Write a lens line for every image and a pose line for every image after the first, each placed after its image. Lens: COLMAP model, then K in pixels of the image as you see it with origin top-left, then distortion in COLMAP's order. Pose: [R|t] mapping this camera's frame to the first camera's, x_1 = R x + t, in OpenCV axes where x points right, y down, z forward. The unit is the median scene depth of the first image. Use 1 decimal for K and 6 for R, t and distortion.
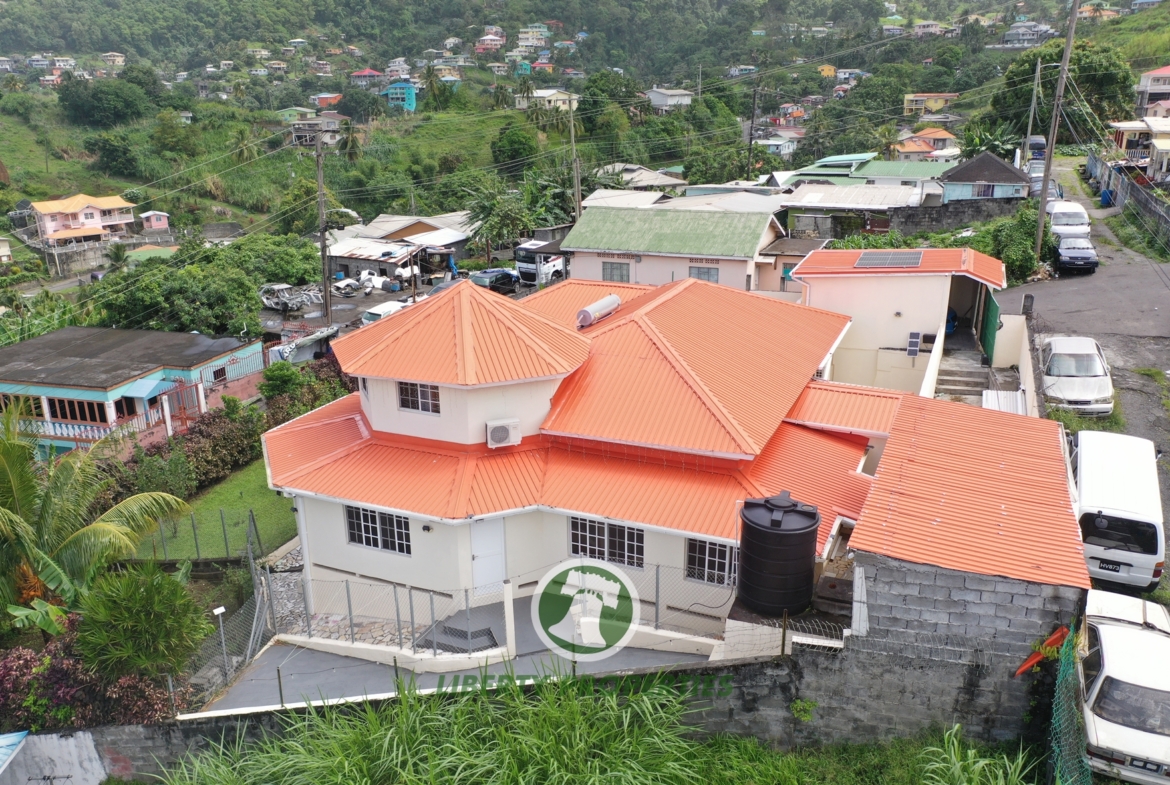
lens RADIAL K [[927.9, 0, 584.0], [0, 927.9, 392.1], [0, 0, 1]] dist [-0.008071, 0.009766]
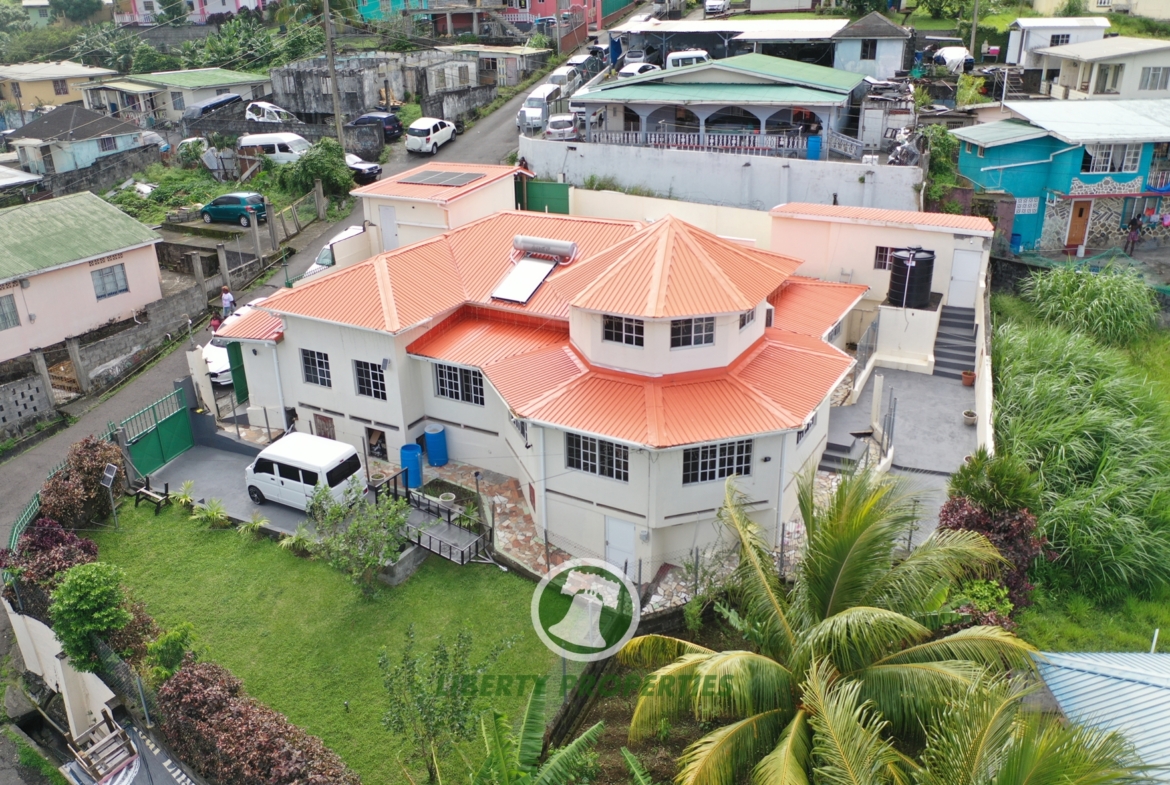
lens RADIAL K [[927.9, 0, 586.1], [0, 927.9, 383.5], [0, 0, 1]] dist [-0.008071, 0.009766]
pose [[0.098631, -0.365992, 0.925377, -0.420590], [0.329376, 0.889502, 0.316697, -0.112388], [-0.939033, 0.273561, 0.208281, 0.326205]]
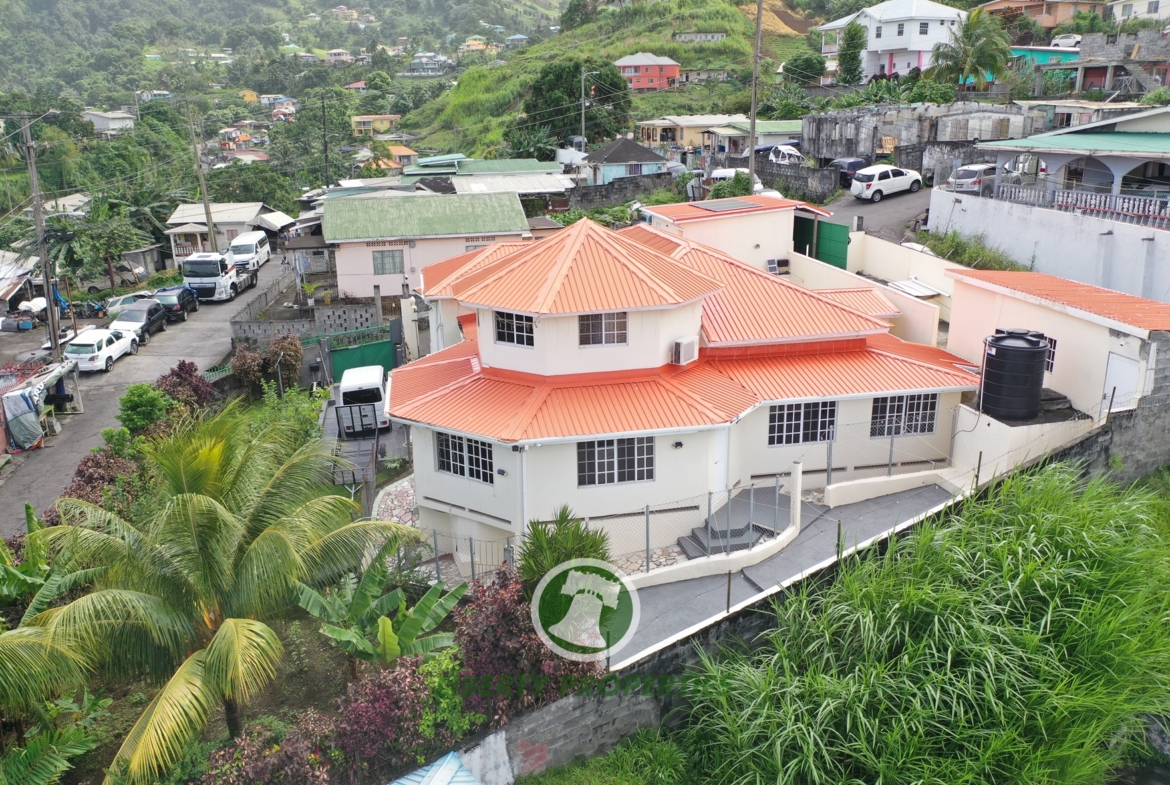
lens RADIAL K [[927.9, 0, 583.7], [0, 927.9, 395.4], [0, 0, 1]] dist [-0.008071, 0.009766]
pose [[0.823701, -0.170464, 0.540795, -0.249482], [0.184197, 0.982458, 0.029124, 0.013858], [-0.536273, 0.075624, 0.840650, 0.059601]]
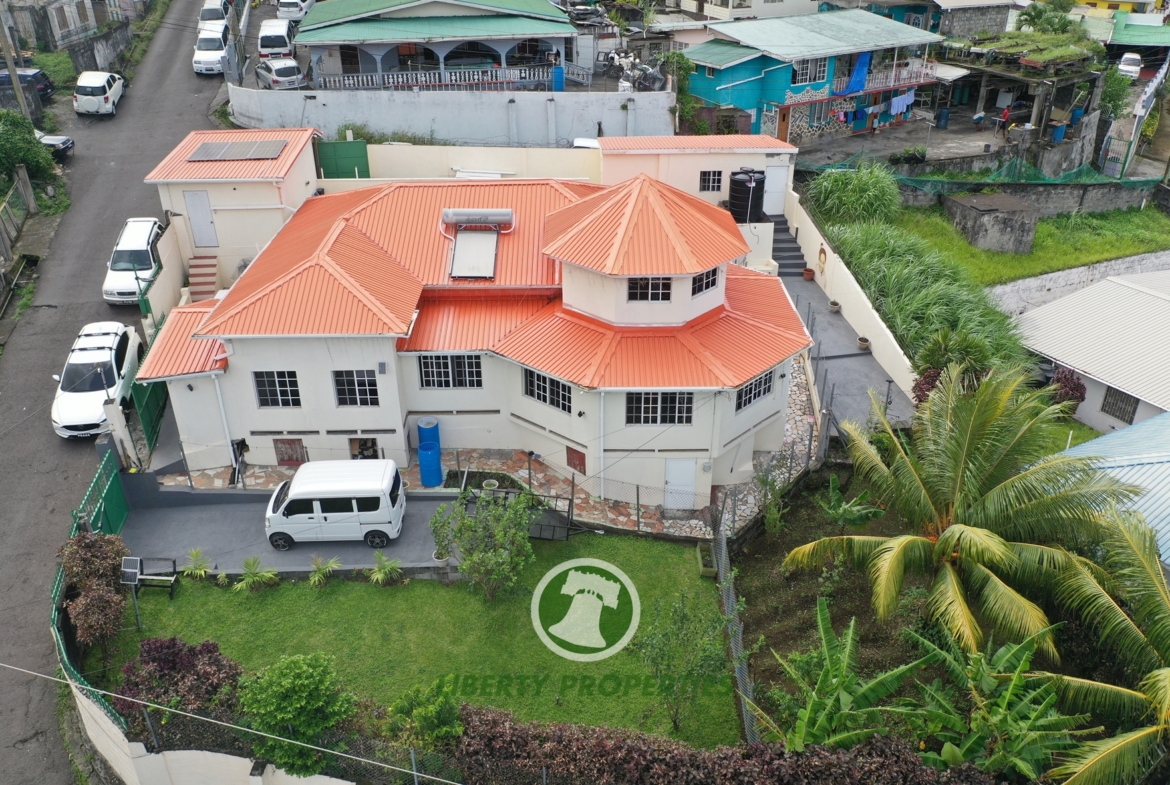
lens RADIAL K [[927.9, 0, 587.9], [0, 927.9, 393.6], [0, 0, 1]] dist [-0.008071, 0.009766]
pose [[-0.420115, -0.424375, 0.802128, -0.396711], [0.294441, 0.772349, 0.562834, -0.202427], [-0.858375, 0.472634, -0.199521, 0.499916]]
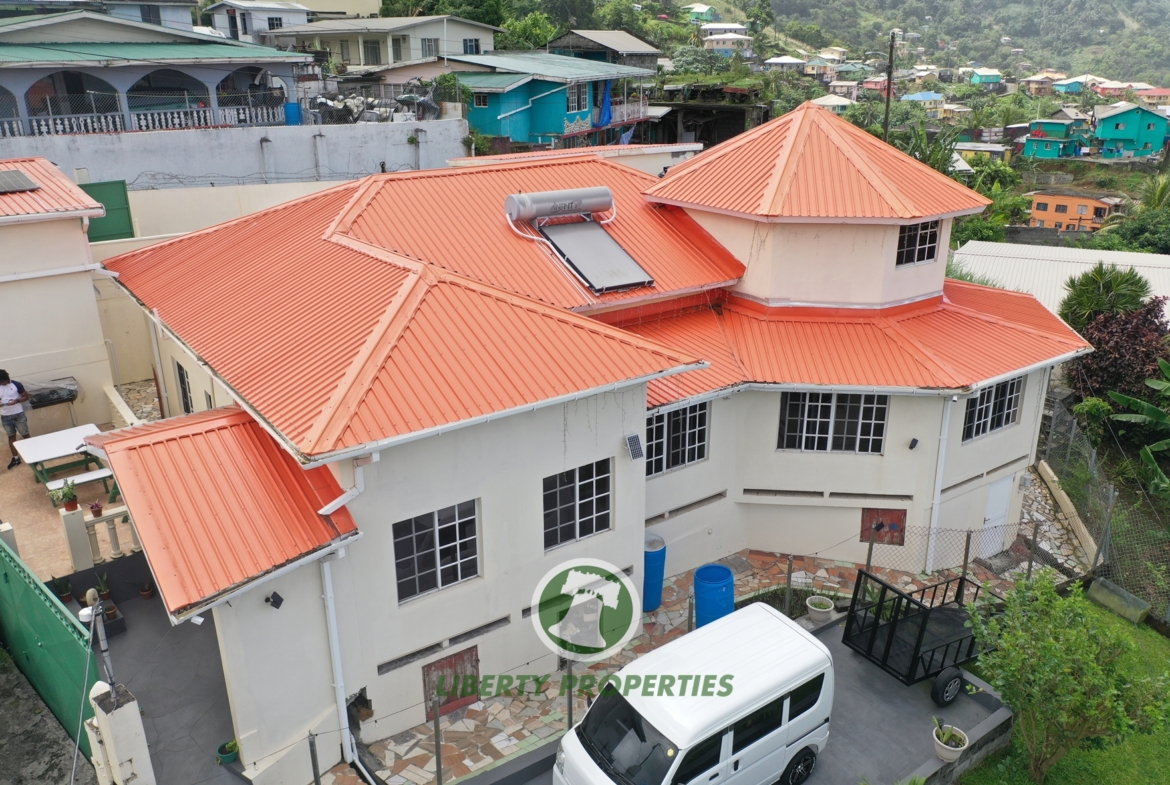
lens RADIAL K [[927.9, 0, 582.8], [0, 927.9, 396.4], [0, 0, 1]] dist [-0.008071, 0.009766]
pose [[-0.859566, -0.161729, 0.484757, -0.134239], [0.177368, 0.795209, 0.579813, -0.145452], [-0.479256, 0.584368, -0.654849, 0.620093]]
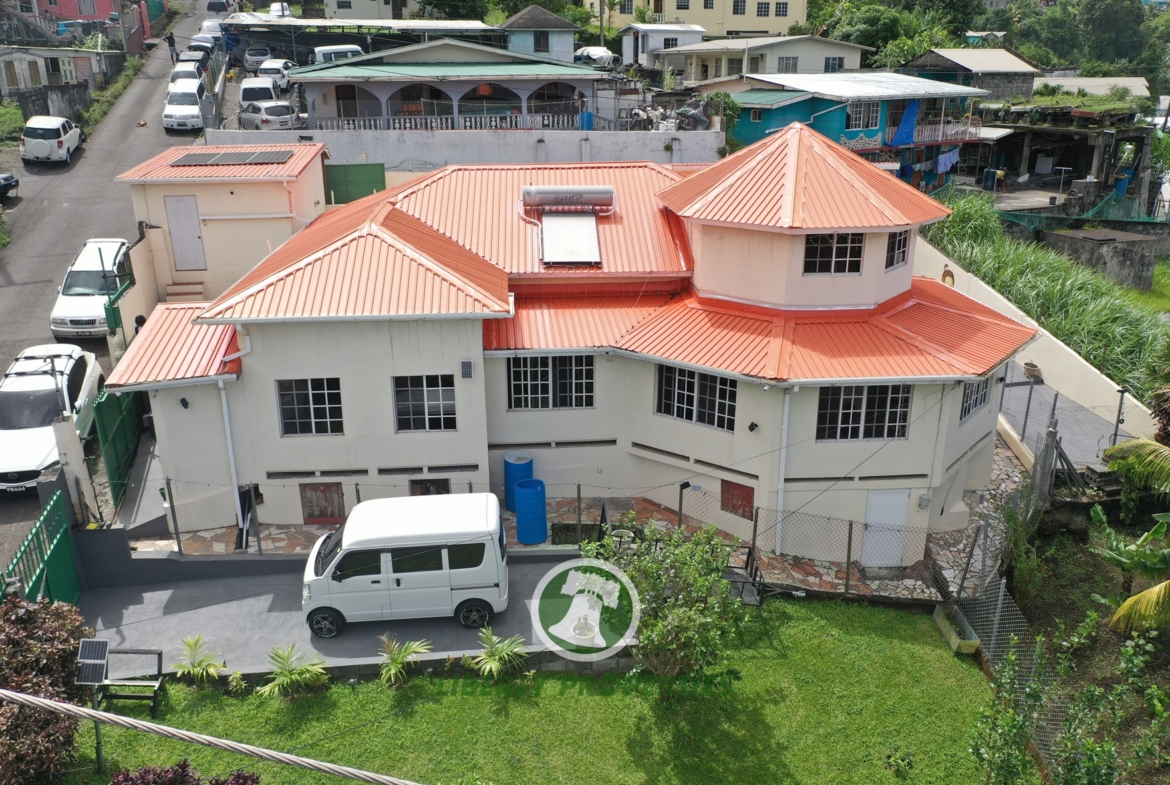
lens RADIAL K [[927.9, 0, 585.8], [0, 927.9, 391.5], [0, 0, 1]] dist [-0.008071, 0.009766]
pose [[-0.481779, -0.277630, 0.831150, -0.290441], [0.284206, 0.847709, 0.447902, -0.124982], [-0.828924, 0.452008, -0.329505, 0.554067]]
